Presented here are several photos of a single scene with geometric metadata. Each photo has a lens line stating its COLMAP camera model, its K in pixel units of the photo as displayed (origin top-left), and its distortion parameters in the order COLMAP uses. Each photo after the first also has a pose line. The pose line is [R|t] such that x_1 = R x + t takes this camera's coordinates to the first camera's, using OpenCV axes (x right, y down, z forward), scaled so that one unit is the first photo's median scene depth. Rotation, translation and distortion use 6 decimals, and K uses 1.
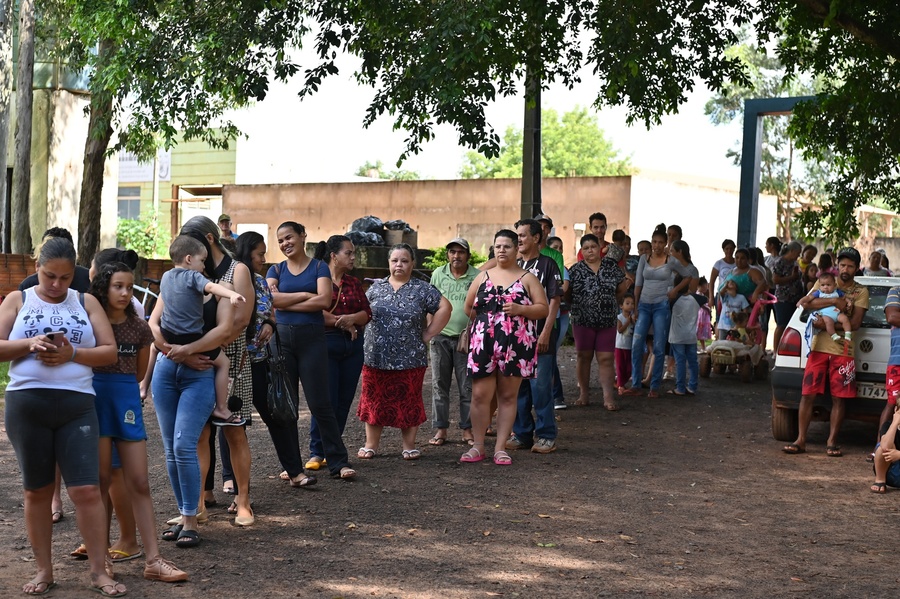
lens RADIAL K [[1617.0, 0, 450.2], [0, 1617.0, 299.5], [0, 0, 1]] dist [-0.053070, 0.000000]
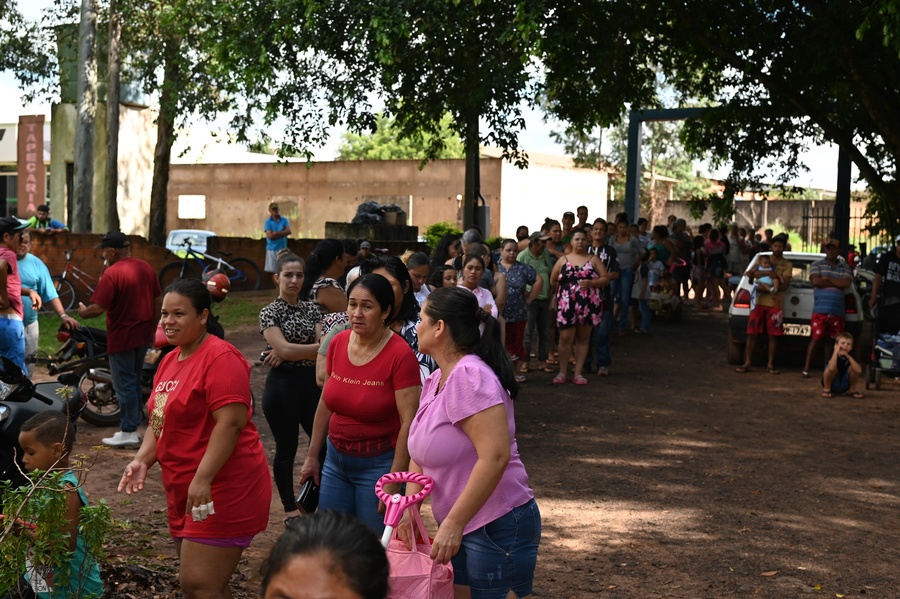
lens RADIAL K [[1338.1, 0, 451.1], [0, 1338.1, 297.9], [0, 0, 1]] dist [-0.077102, 0.000000]
pose [[0.992779, -0.014070, 0.119129, -0.162836], [0.009571, 0.999222, 0.038254, -0.018930], [-0.119574, -0.036838, 0.992142, -0.149636]]
